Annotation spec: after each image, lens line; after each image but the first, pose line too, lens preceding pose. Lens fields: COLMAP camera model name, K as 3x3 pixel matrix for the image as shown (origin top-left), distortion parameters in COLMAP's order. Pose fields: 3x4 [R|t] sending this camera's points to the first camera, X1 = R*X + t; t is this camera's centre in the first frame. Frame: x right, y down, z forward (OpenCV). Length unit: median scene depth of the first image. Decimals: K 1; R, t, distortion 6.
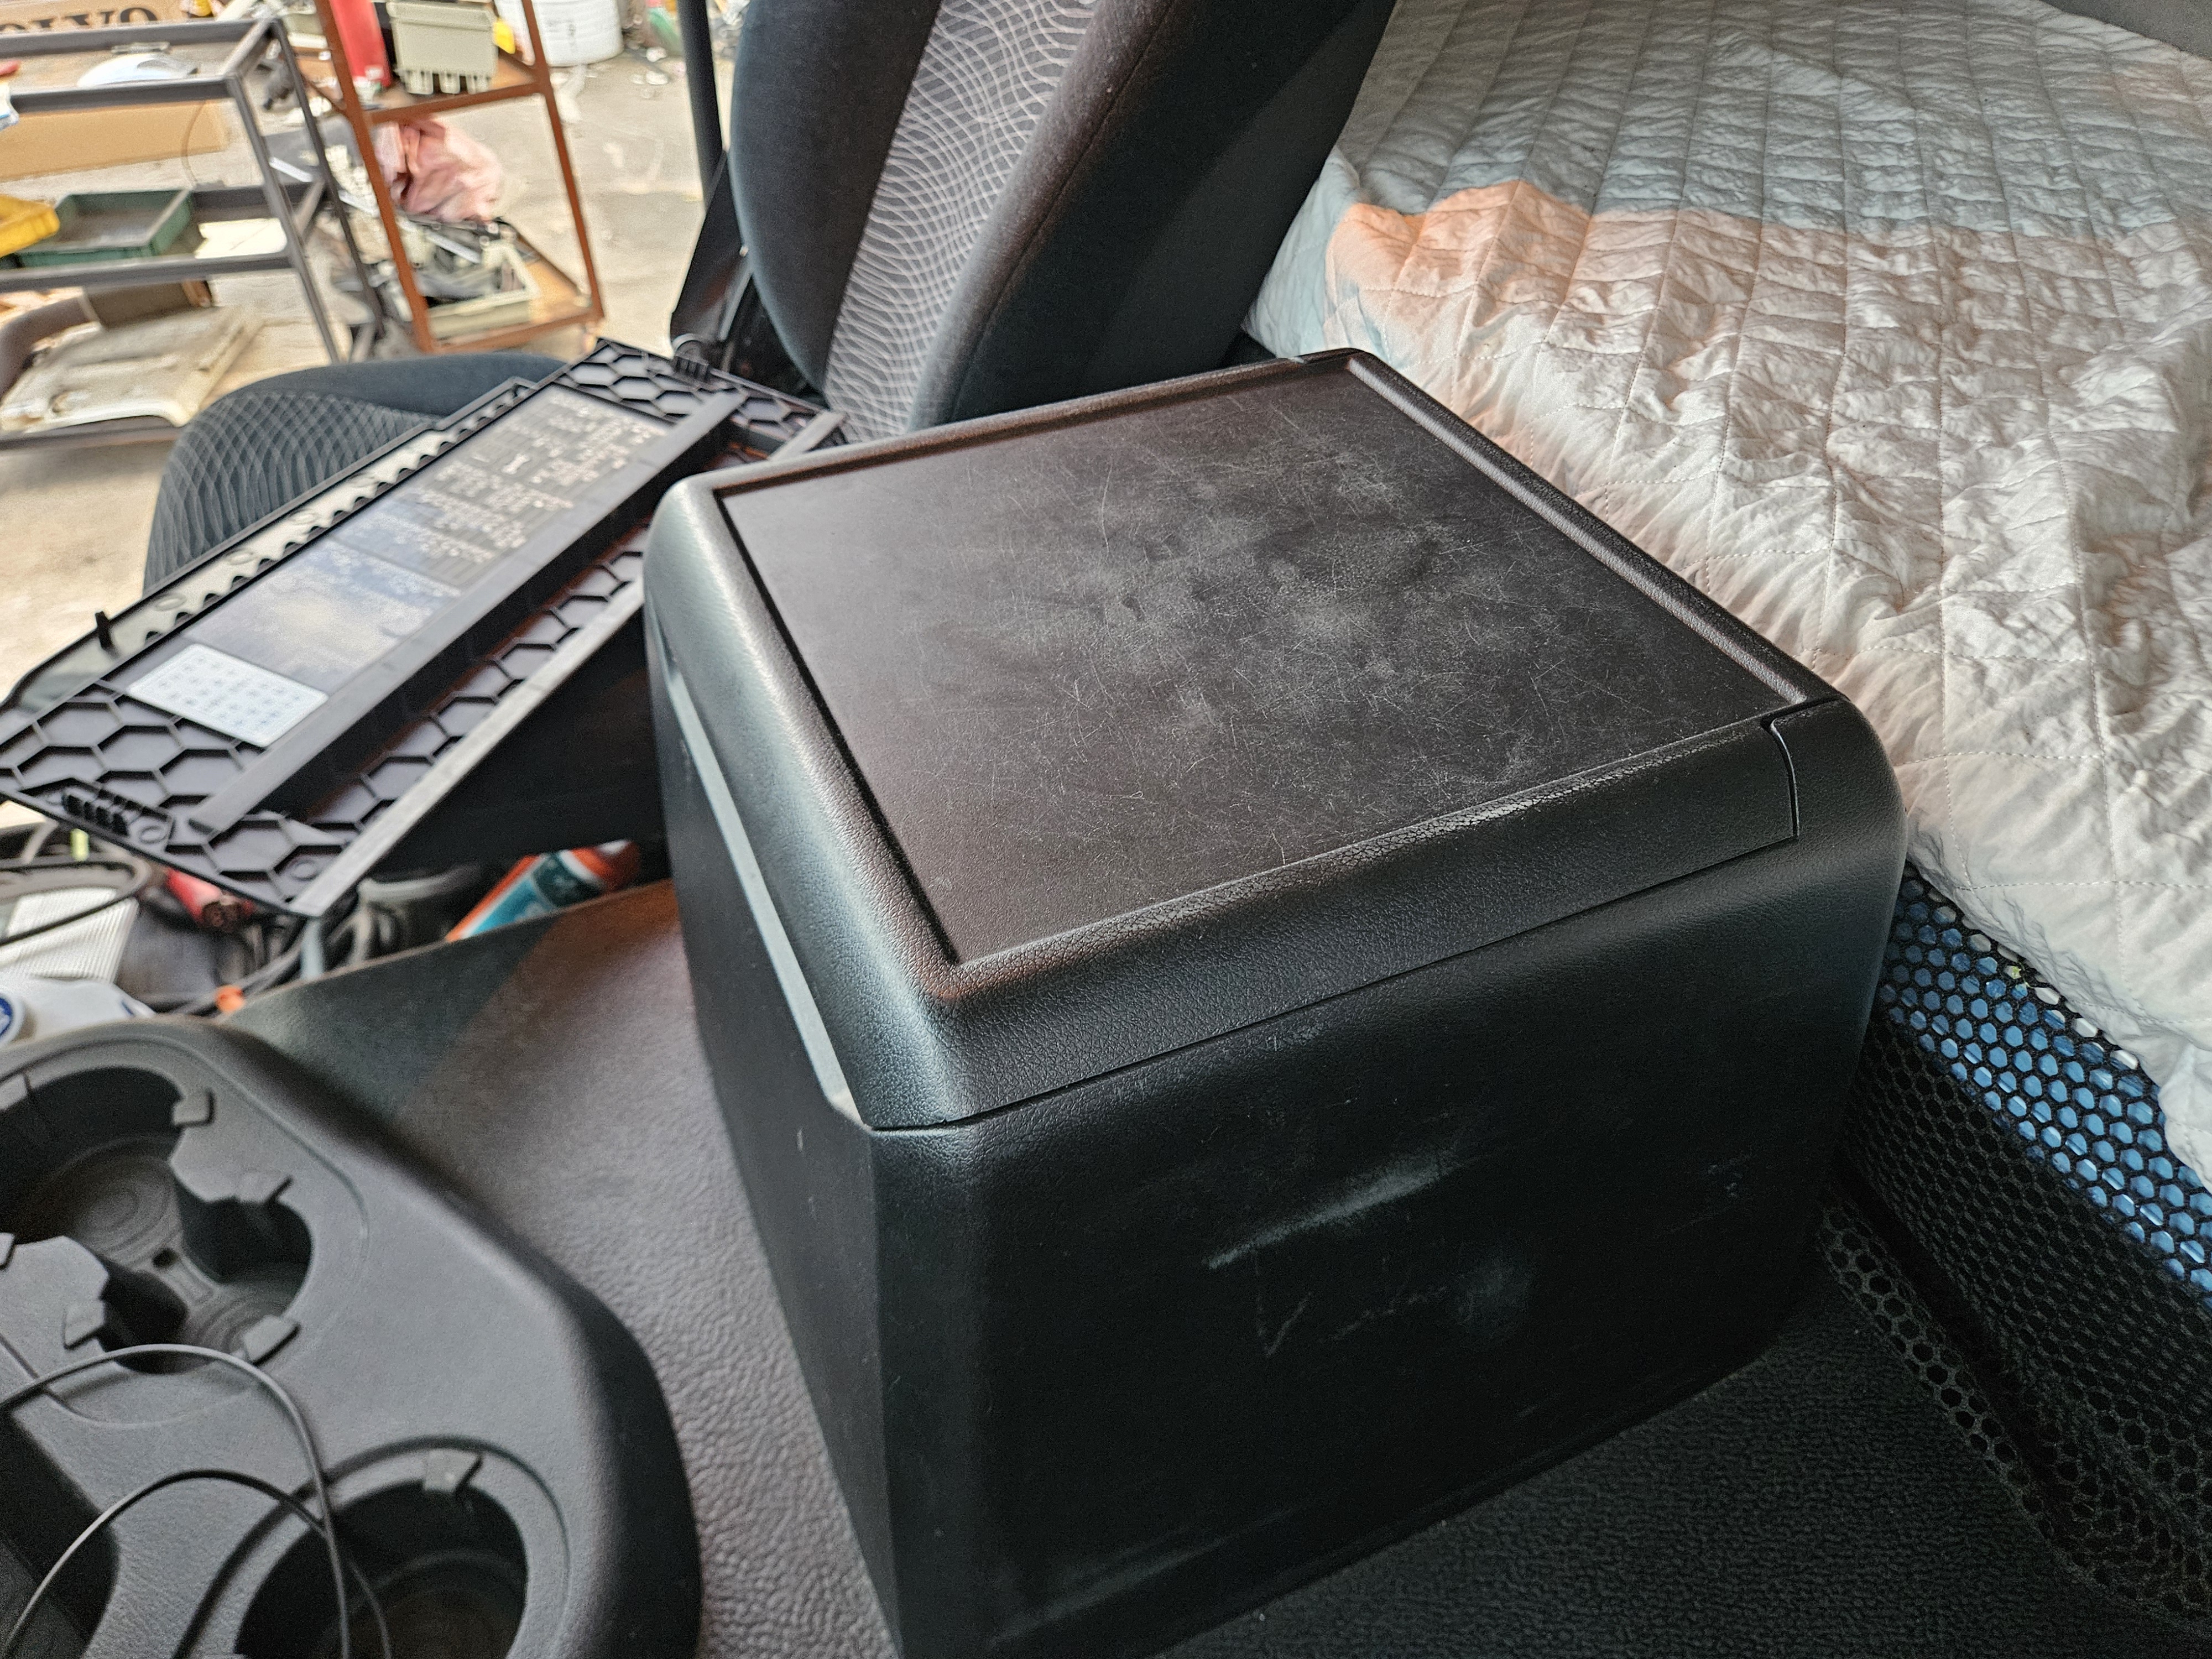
lens RADIAL K [[1538.8, 0, 1103.7], [0, 1538.8, 820.6], [0, 0, 1]] dist [0.029765, -0.004666]
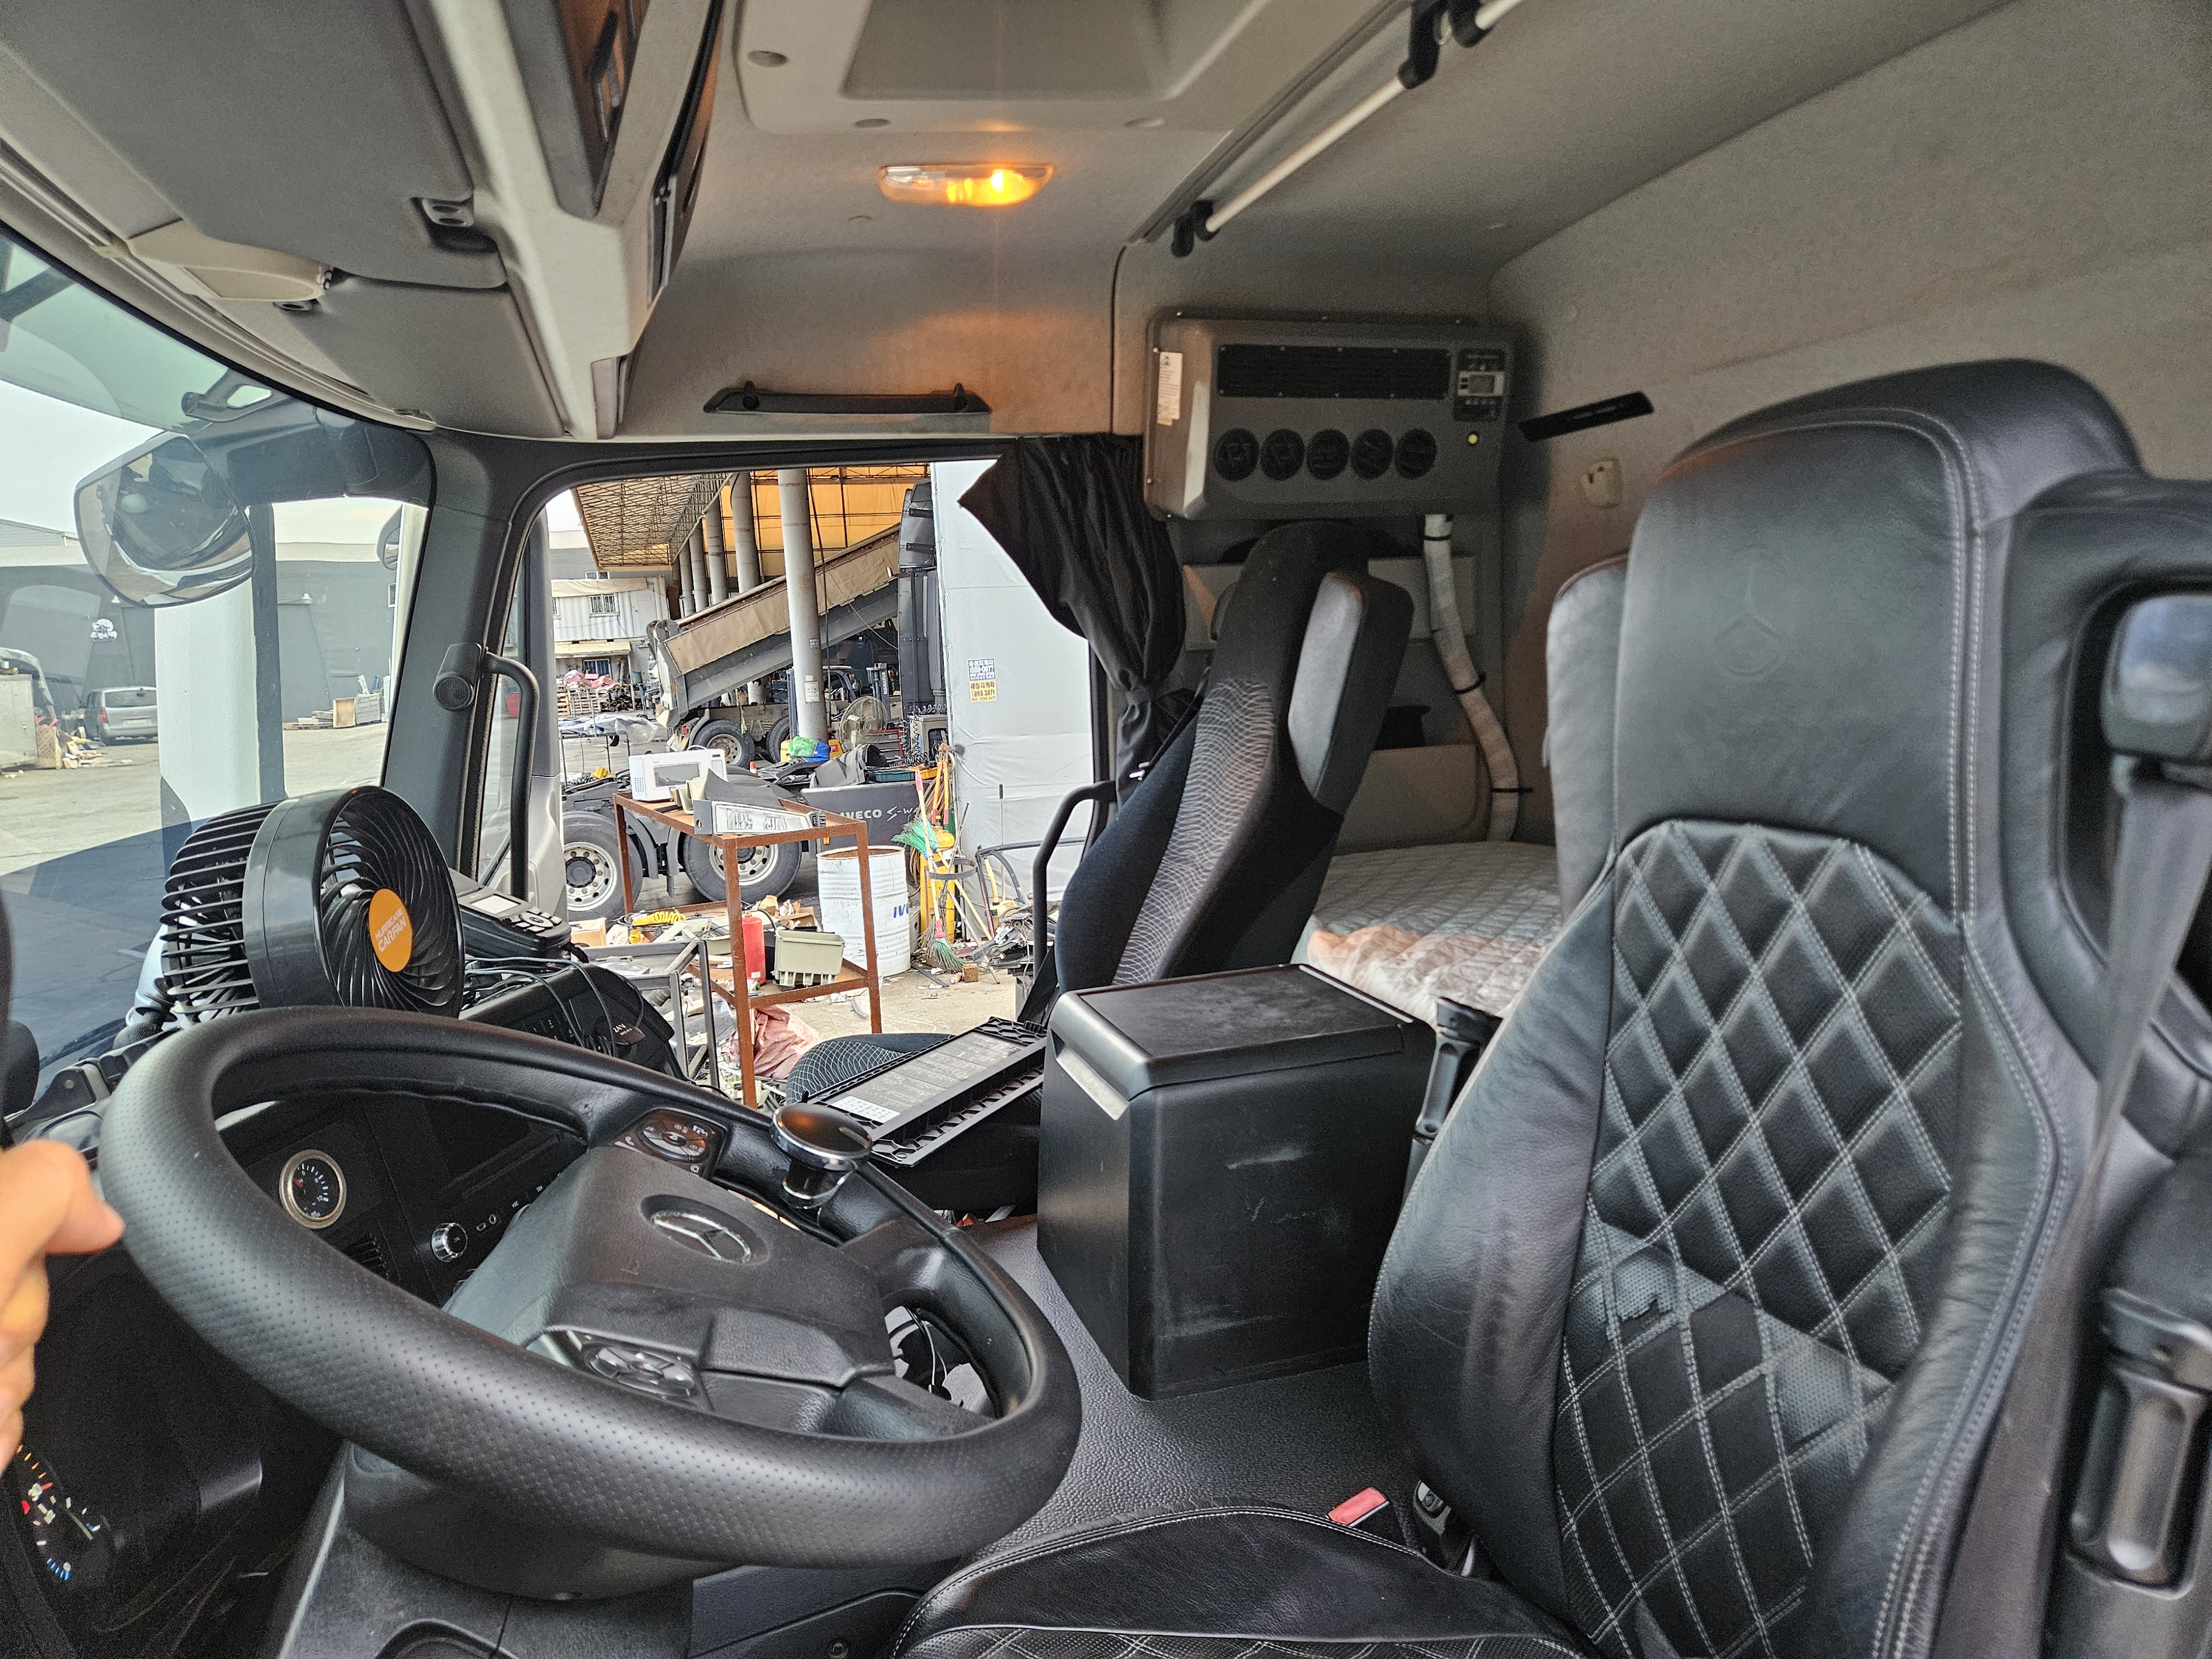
lens RADIAL K [[1538.8, 0, 1108.3], [0, 1538.8, 829.9], [0, 0, 1]] dist [0.029765, -0.004666]
pose [[0.992693, -0.027257, -0.117552, 0.126327], [-0.039660, 0.846344, -0.531159, 0.824813], [0.113967, 0.531939, 0.839078, -1.255405]]
